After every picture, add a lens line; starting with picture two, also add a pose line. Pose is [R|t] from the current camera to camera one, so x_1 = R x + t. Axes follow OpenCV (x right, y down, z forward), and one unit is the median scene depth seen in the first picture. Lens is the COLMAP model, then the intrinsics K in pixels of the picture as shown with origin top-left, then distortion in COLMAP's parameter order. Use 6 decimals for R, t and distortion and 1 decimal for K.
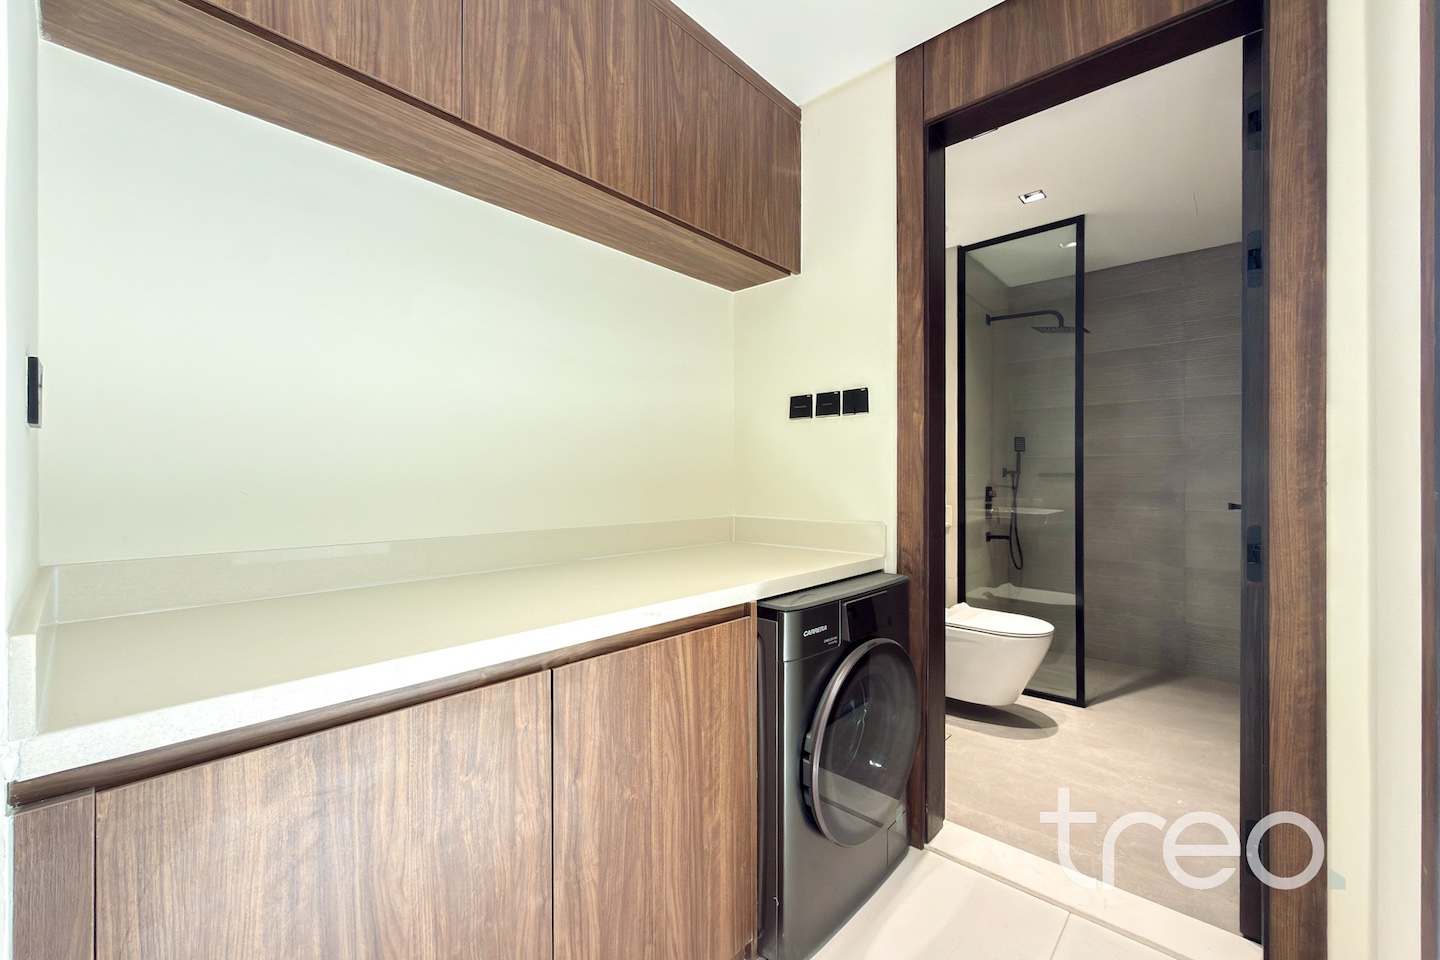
lens RADIAL K [[586.2, 0, 744.7], [0, 586.2, 476.5], [0, 0, 1]] dist [-0.002897, 0.000067]
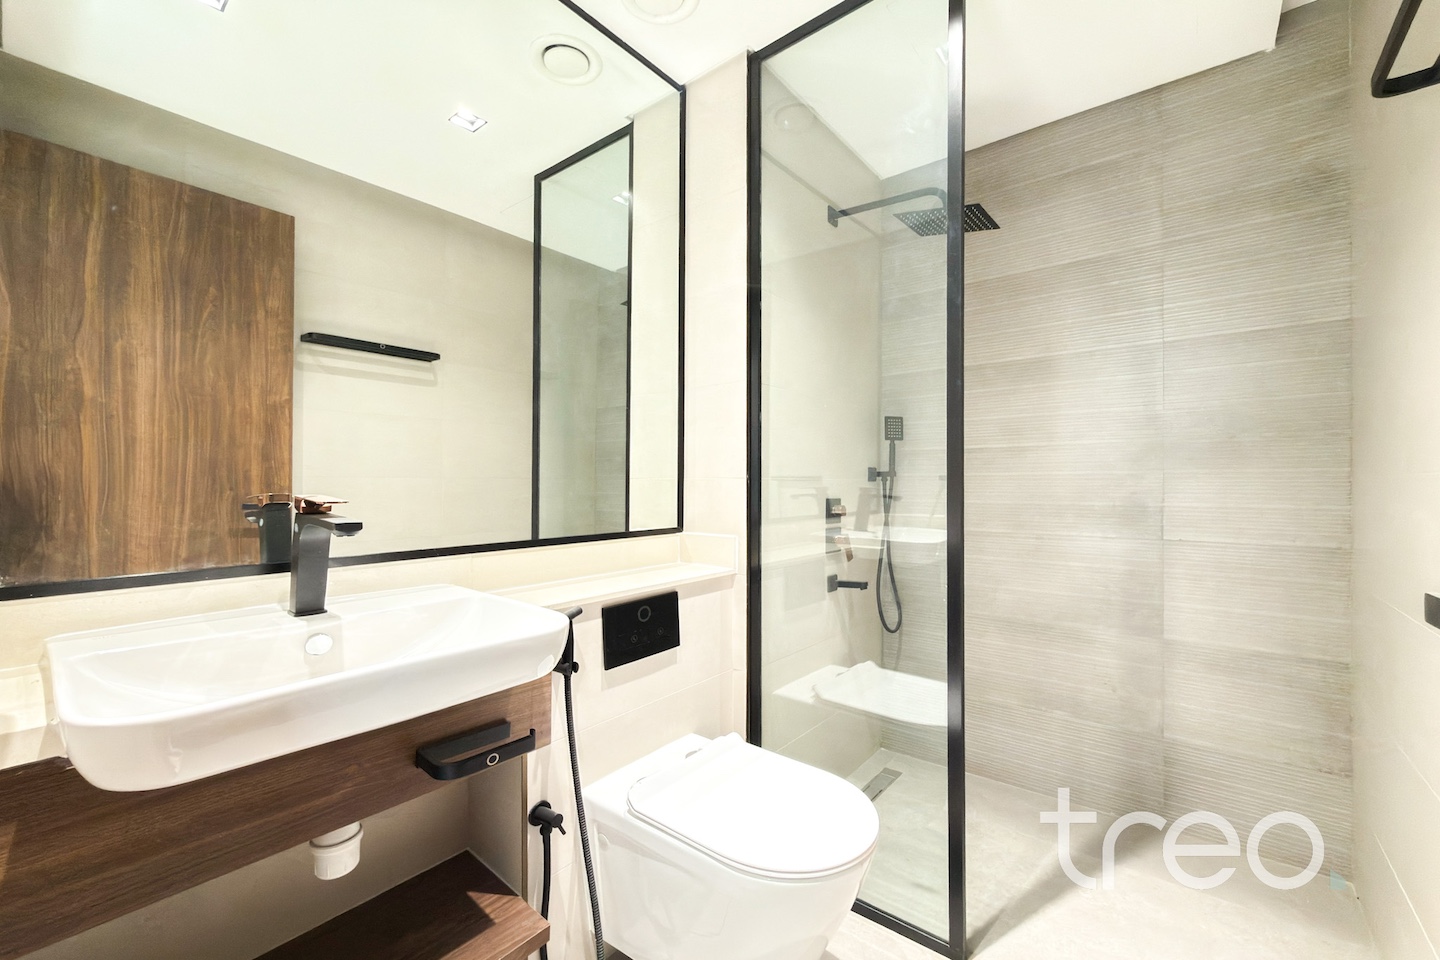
lens RADIAL K [[586.2, 0, 736.1], [0, 586.2, 480.8], [0, 0, 1]] dist [-0.002897, 0.000067]
pose [[0.999691, -0.003413, 0.024630, 0.878704], [0.003319, 0.999987, 0.003862, -0.007380], [-0.024643, -0.003779, 0.999689, 1.197186]]
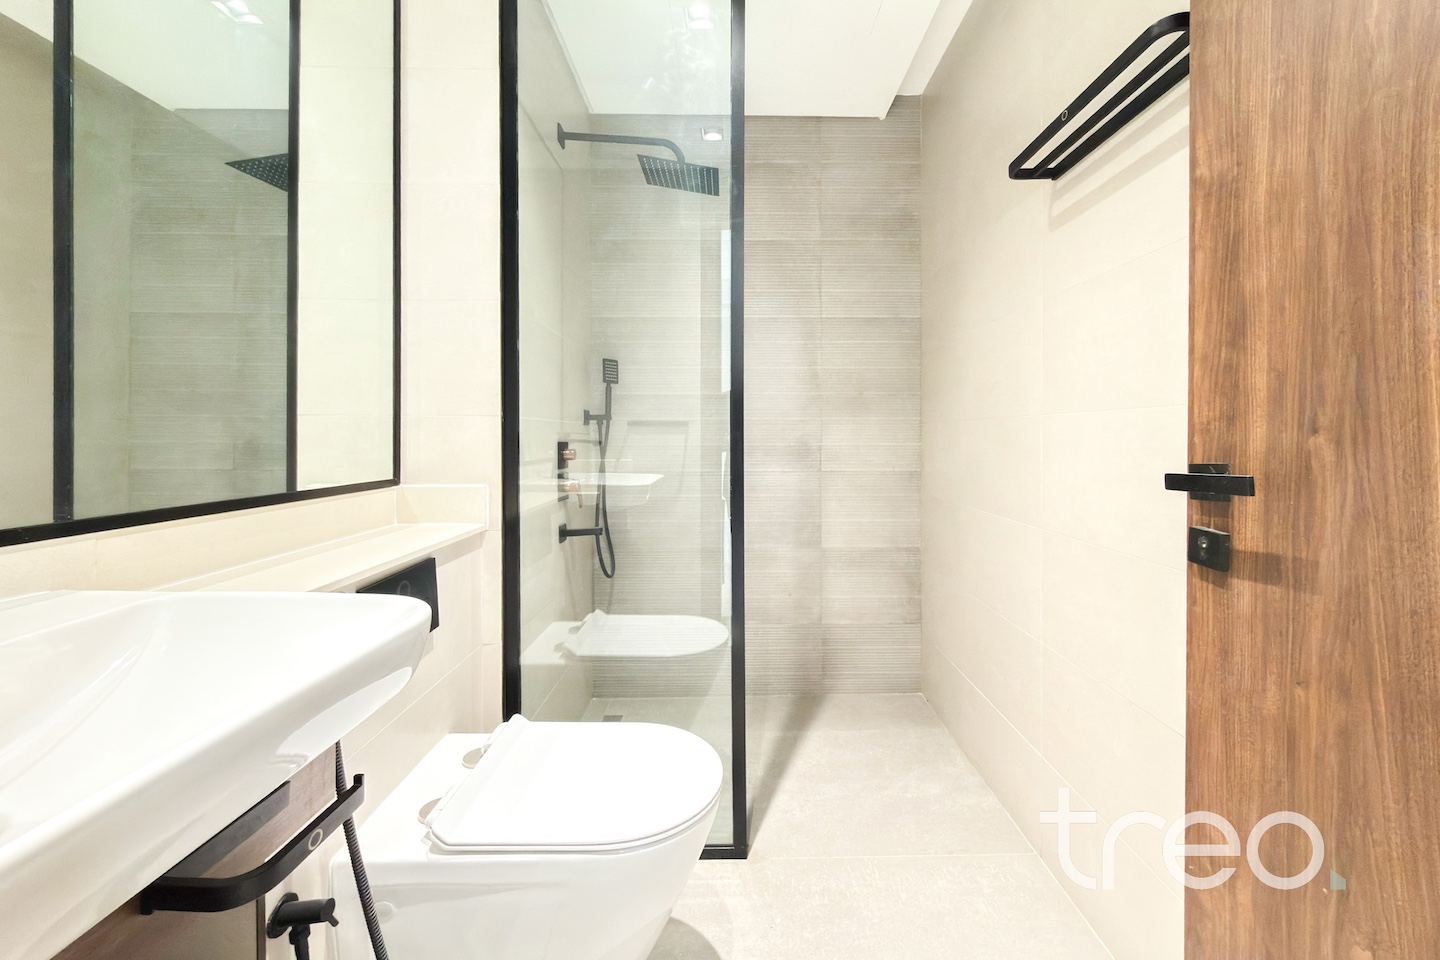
lens RADIAL K [[586.2, 0, 739.6], [0, 586.2, 441.8], [0, 0, 1]] dist [-0.002897, 0.000067]
pose [[0.755461, -0.008816, 0.655134, 0.528987], [-0.001151, 0.999890, 0.014783, 0.027723], [-0.655193, -0.011922, 0.755368, 1.386563]]
